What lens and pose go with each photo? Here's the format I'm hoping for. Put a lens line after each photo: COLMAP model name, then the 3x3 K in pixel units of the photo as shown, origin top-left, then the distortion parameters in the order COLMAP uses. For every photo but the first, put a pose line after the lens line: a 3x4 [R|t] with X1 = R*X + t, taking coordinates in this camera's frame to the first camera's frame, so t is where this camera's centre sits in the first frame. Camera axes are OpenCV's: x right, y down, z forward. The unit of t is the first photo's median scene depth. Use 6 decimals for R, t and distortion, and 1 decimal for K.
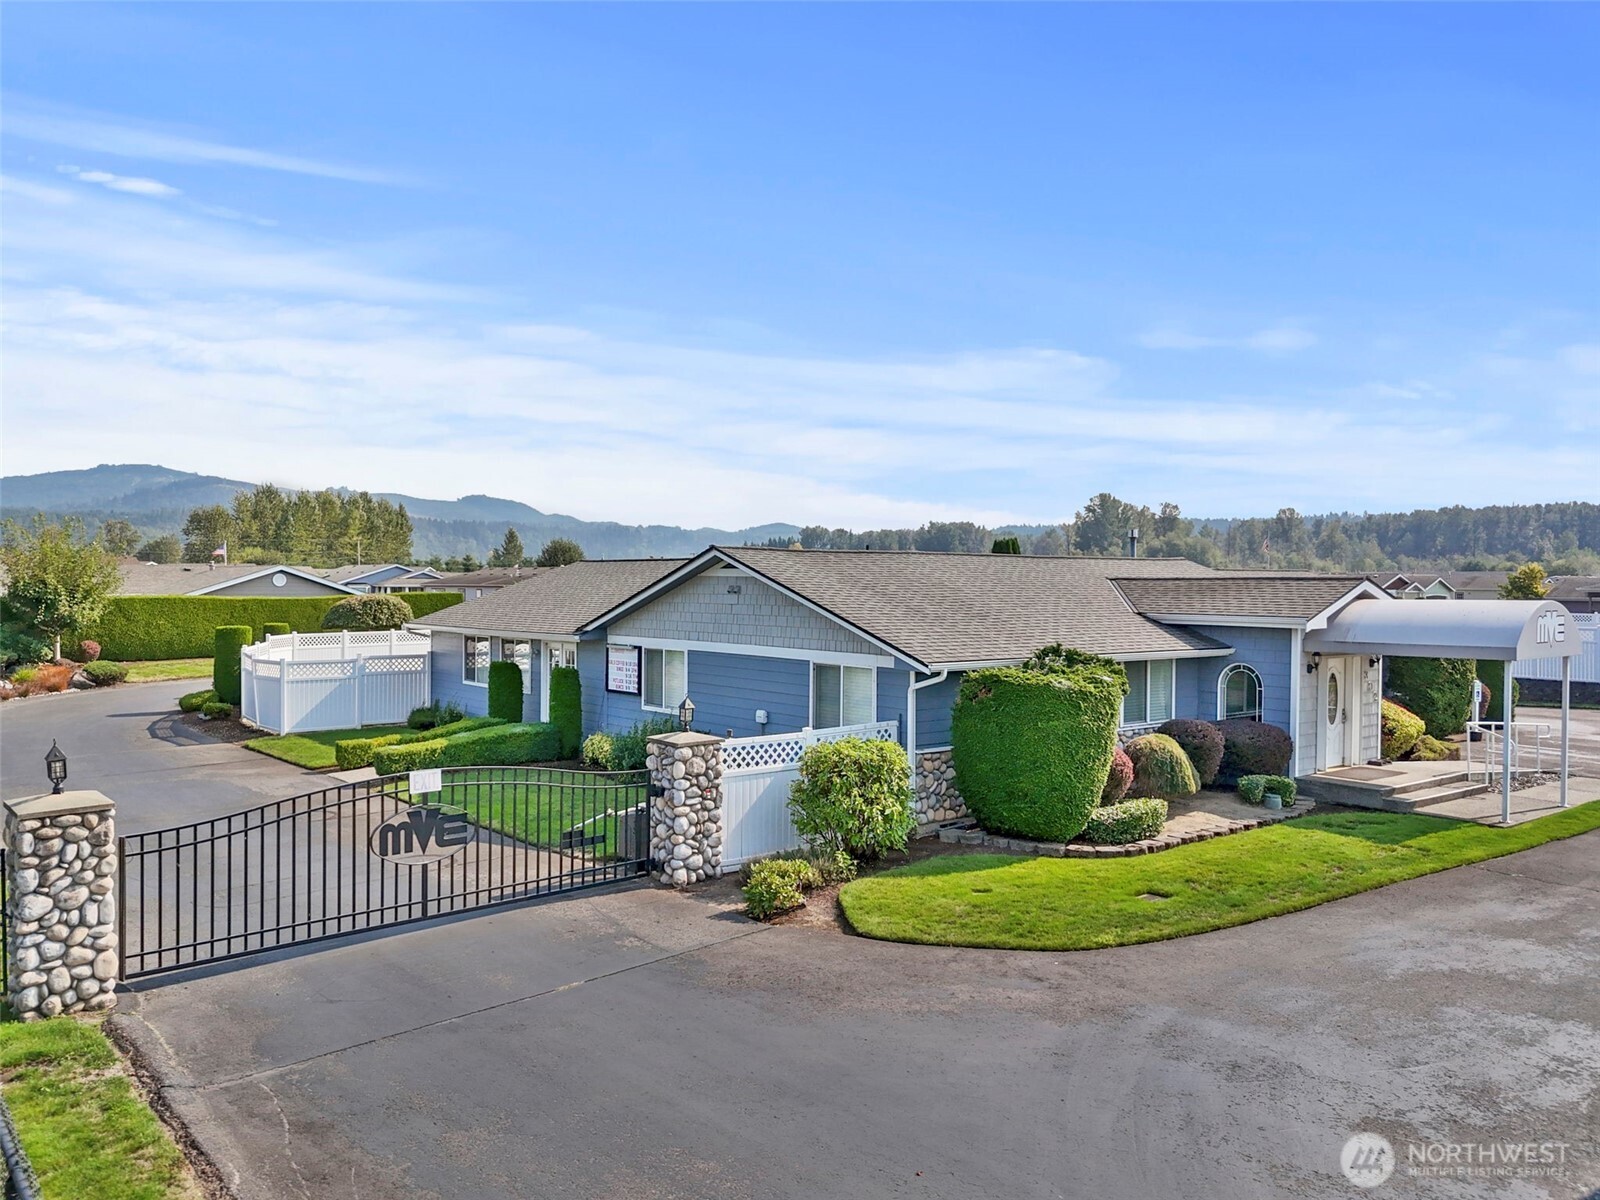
lens RADIAL K [[1176.0, 0, 800.0], [0, 1176.0, 600.0], [0, 0, 1]] dist [-0.005602, -0.003877]
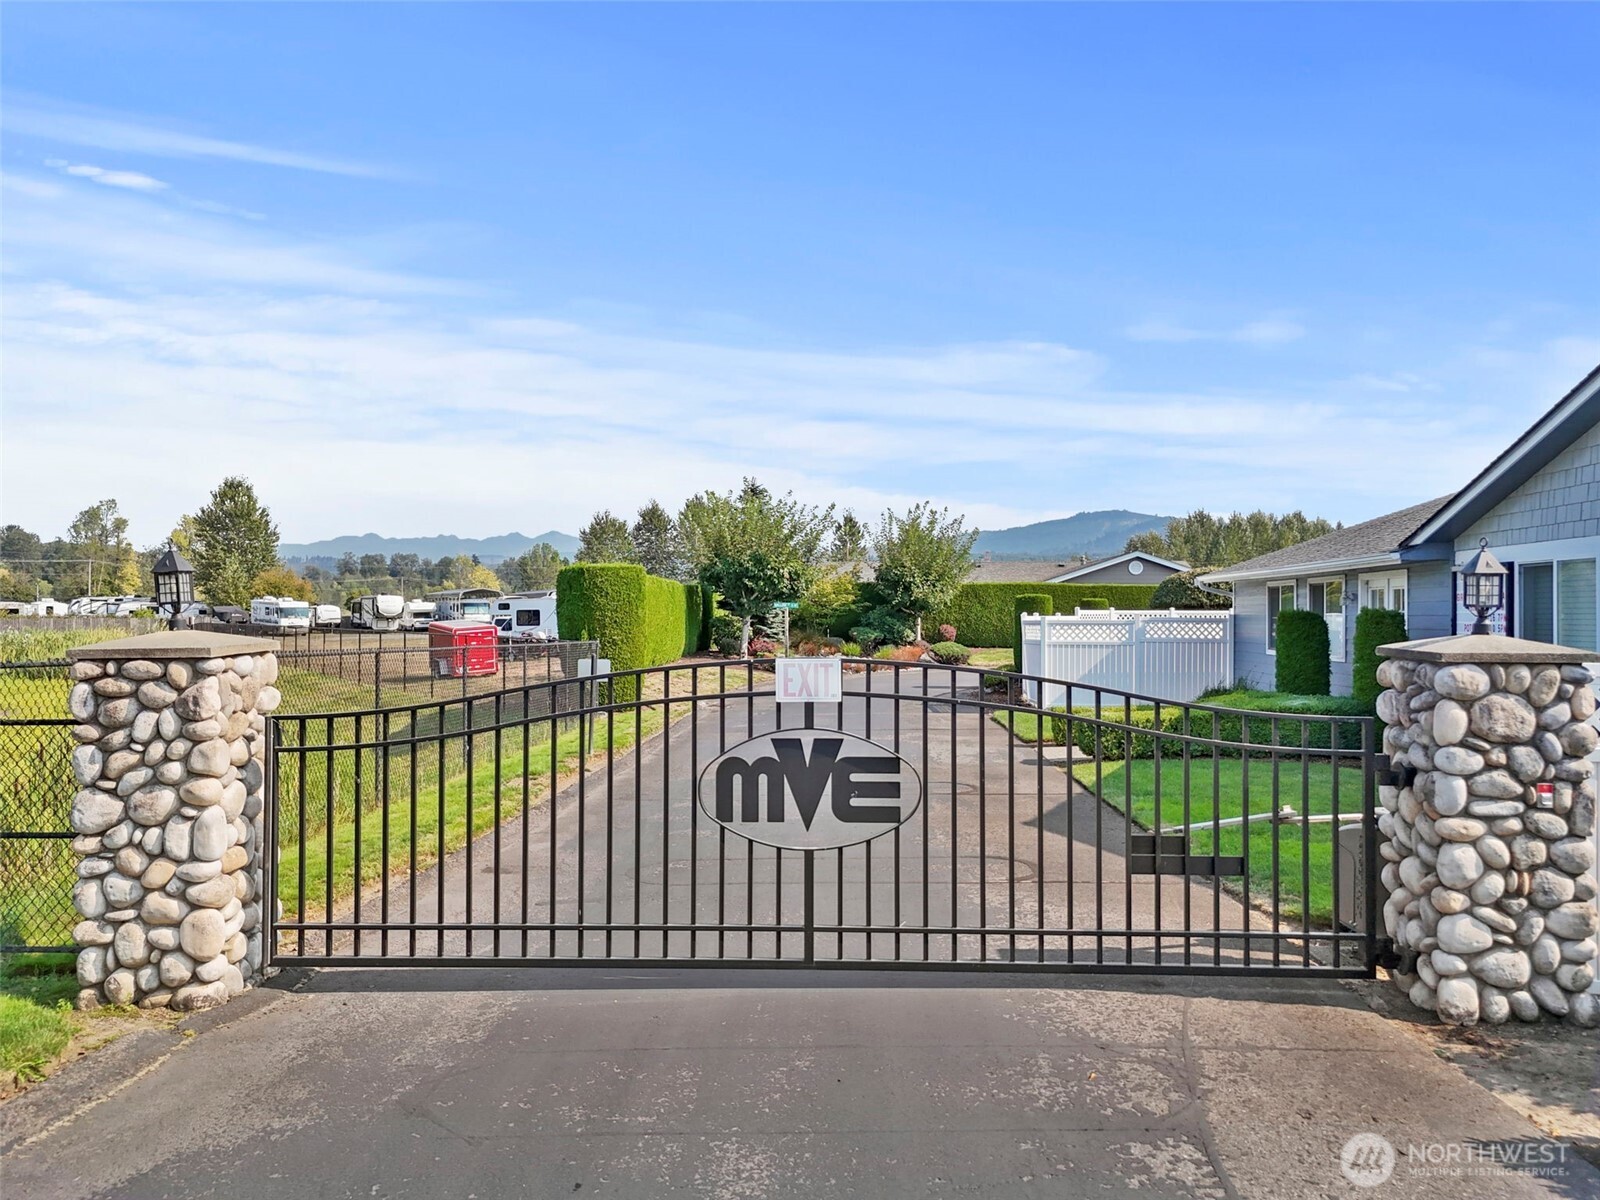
lens RADIAL K [[1179.6, 0, 800.0], [0, 1179.6, 600.0], [0, 0, 1]] dist [0.076809, -0.064837]
pose [[0.727447, -0.004702, -0.686148, 0.014579], [-0.011549, 0.999751, -0.019095, 0.114347], [0.686067, 0.021815, 0.727211, 0.561363]]
